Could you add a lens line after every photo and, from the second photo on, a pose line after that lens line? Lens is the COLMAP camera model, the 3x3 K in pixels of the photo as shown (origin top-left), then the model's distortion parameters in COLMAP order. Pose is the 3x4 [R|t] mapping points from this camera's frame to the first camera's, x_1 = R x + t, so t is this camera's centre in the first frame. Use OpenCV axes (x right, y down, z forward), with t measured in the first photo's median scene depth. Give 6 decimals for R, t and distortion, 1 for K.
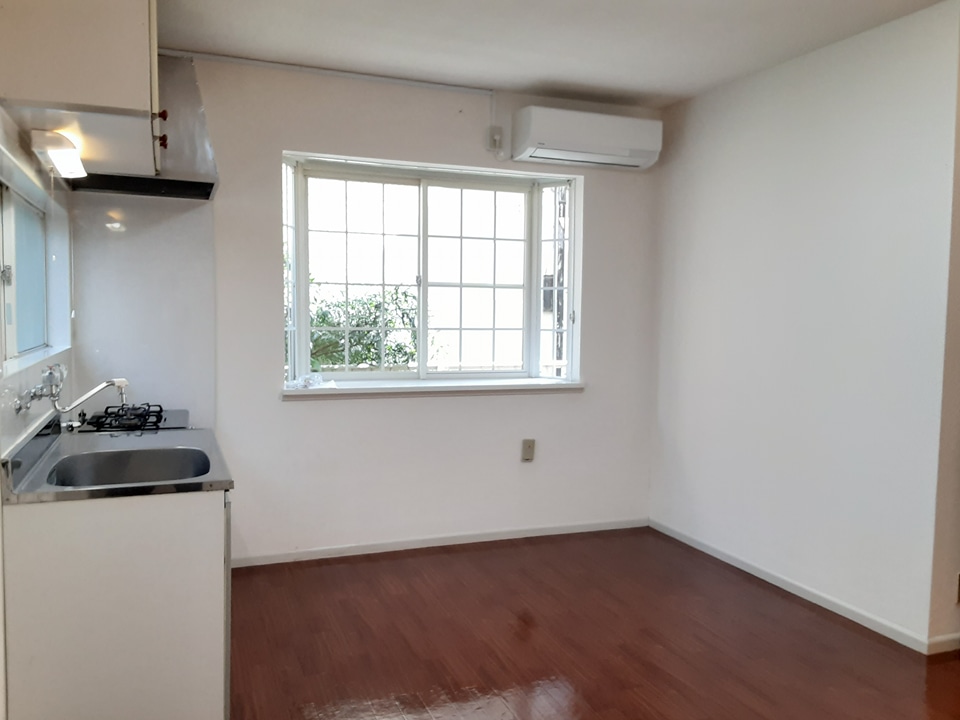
lens RADIAL K [[774.9, 0, 480.0], [0, 774.9, 360.0], [0, 0, 1]] dist [0.047108, -0.011693]
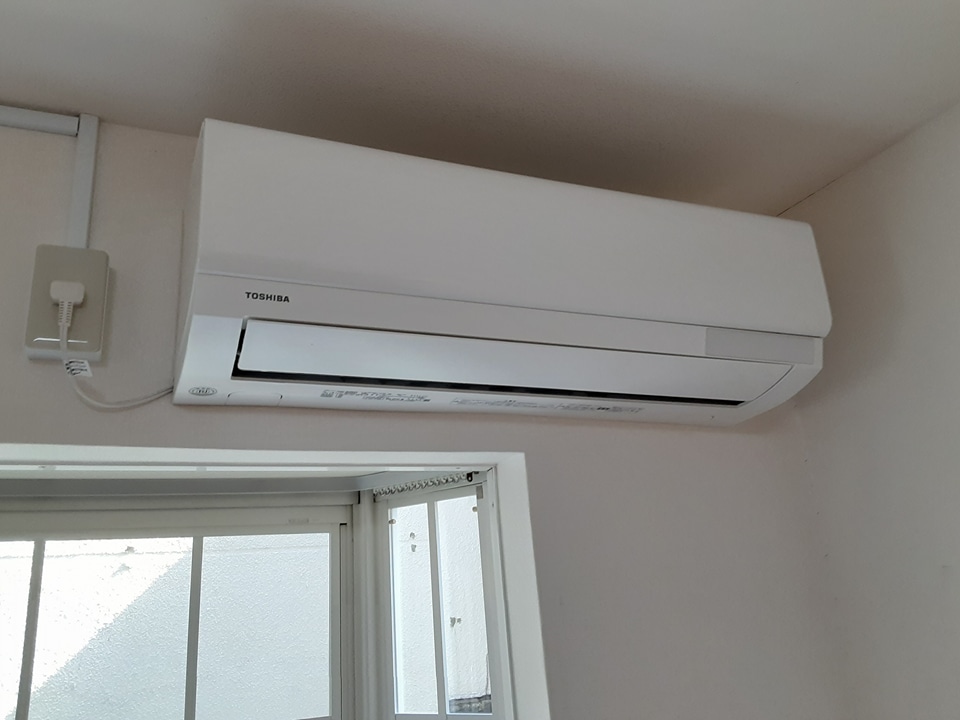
lens RADIAL K [[774.9, 0, 480.0], [0, 774.9, 360.0], [0, 0, 1]] dist [0.047108, -0.011693]
pose [[0.997508, -0.065098, 0.027198, 0.114489], [0.070541, 0.926991, -0.368391, -0.174857], [-0.001231, 0.369391, 0.929273, 0.761970]]
